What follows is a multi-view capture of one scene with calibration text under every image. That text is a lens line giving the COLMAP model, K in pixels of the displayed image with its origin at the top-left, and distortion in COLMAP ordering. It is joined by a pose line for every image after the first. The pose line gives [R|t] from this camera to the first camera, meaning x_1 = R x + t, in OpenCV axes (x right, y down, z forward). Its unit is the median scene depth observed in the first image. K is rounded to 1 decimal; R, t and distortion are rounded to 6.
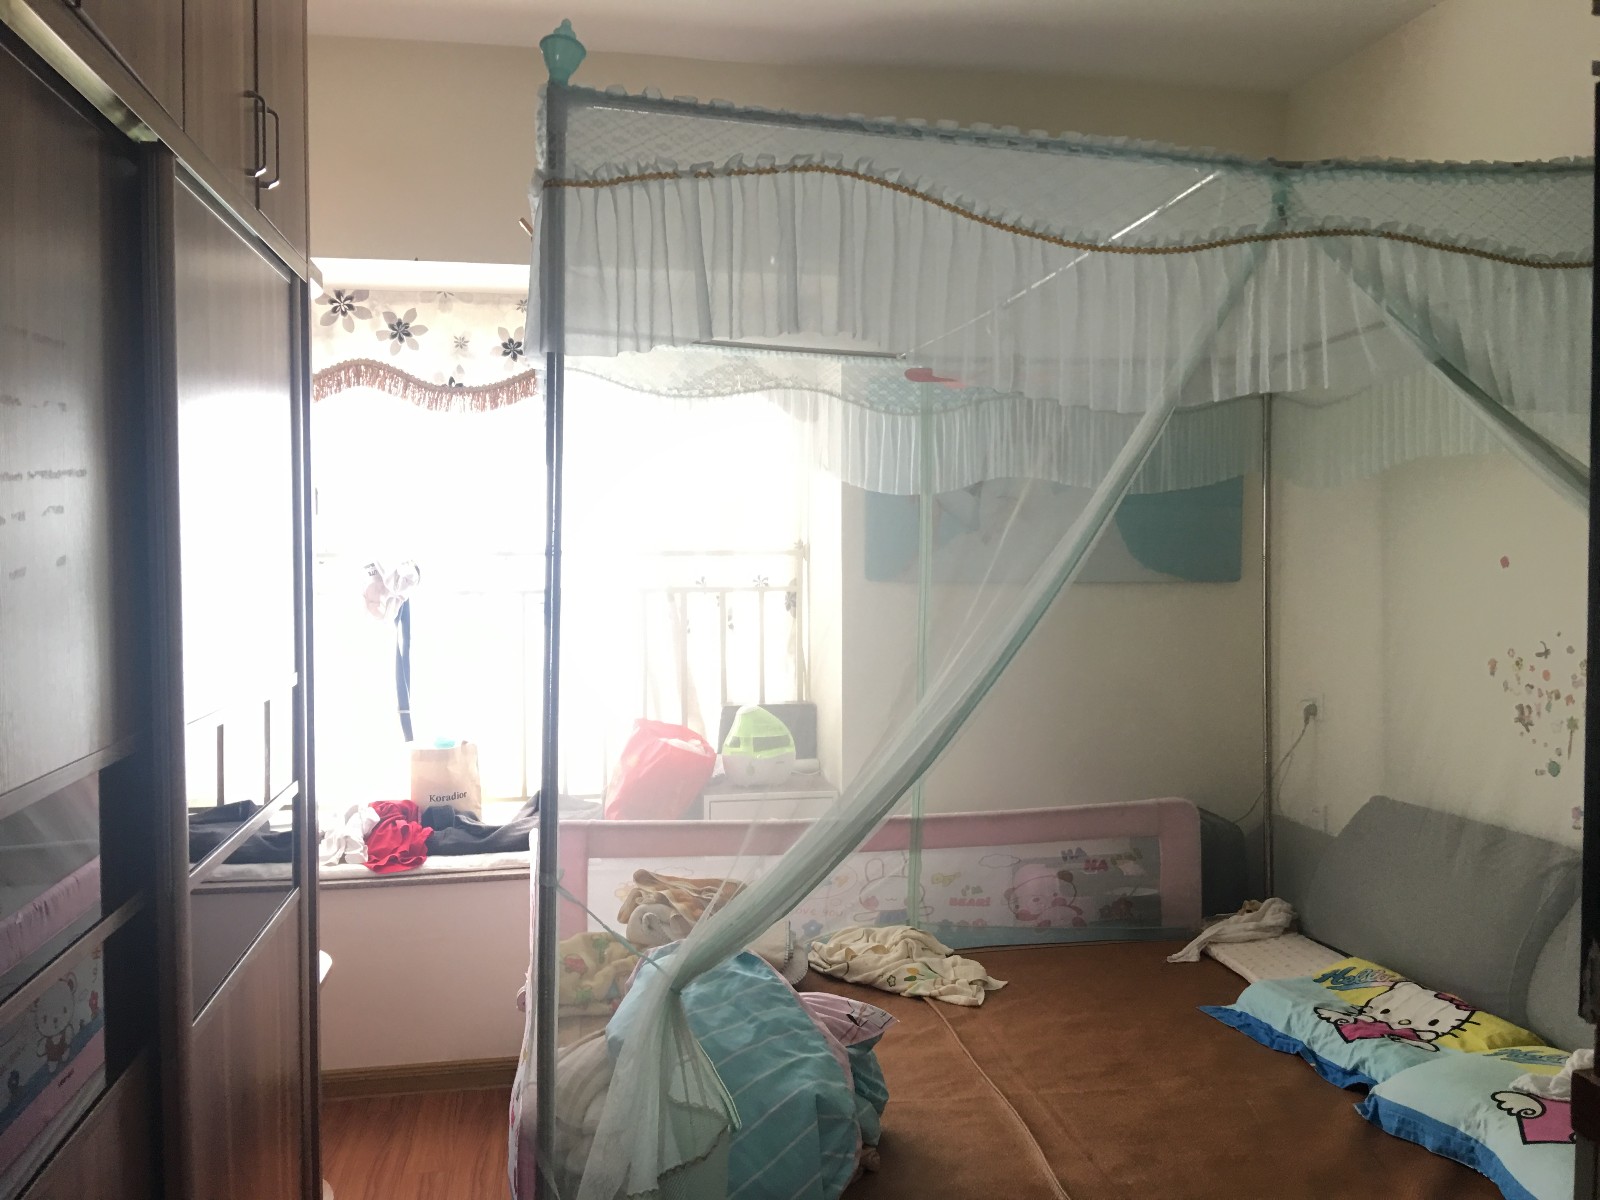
lens RADIAL K [[1370.3, 0, 796.0], [0, 1370.3, 603.8], [0, 0, 1]] dist [0.079298, -0.132017]
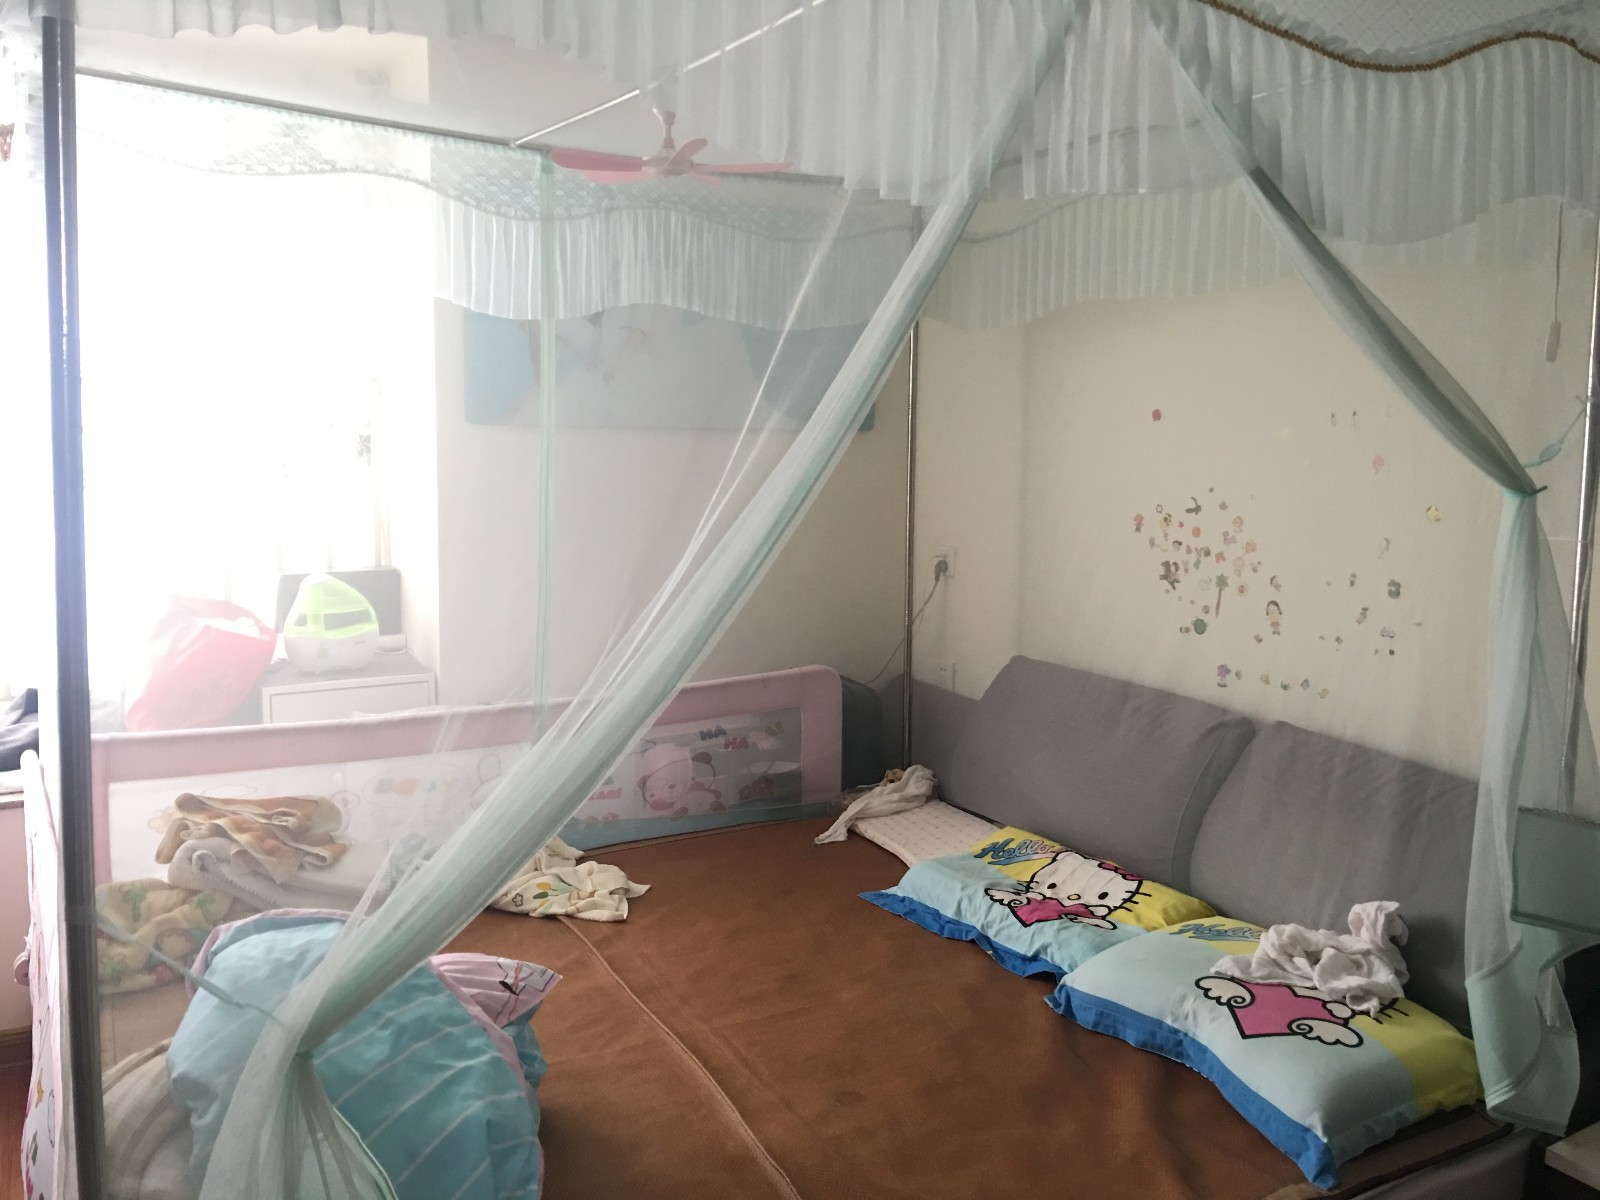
lens RADIAL K [[1370.3, 0, 813.6], [0, 1370.3, 588.0], [0, 0, 1]] dist [0.079298, -0.132017]
pose [[0.942665, -0.024860, 0.332813, -0.038271], [-0.009276, 0.994885, 0.100588, -0.004431], [-0.333612, -0.097908, 0.937613, 0.169779]]
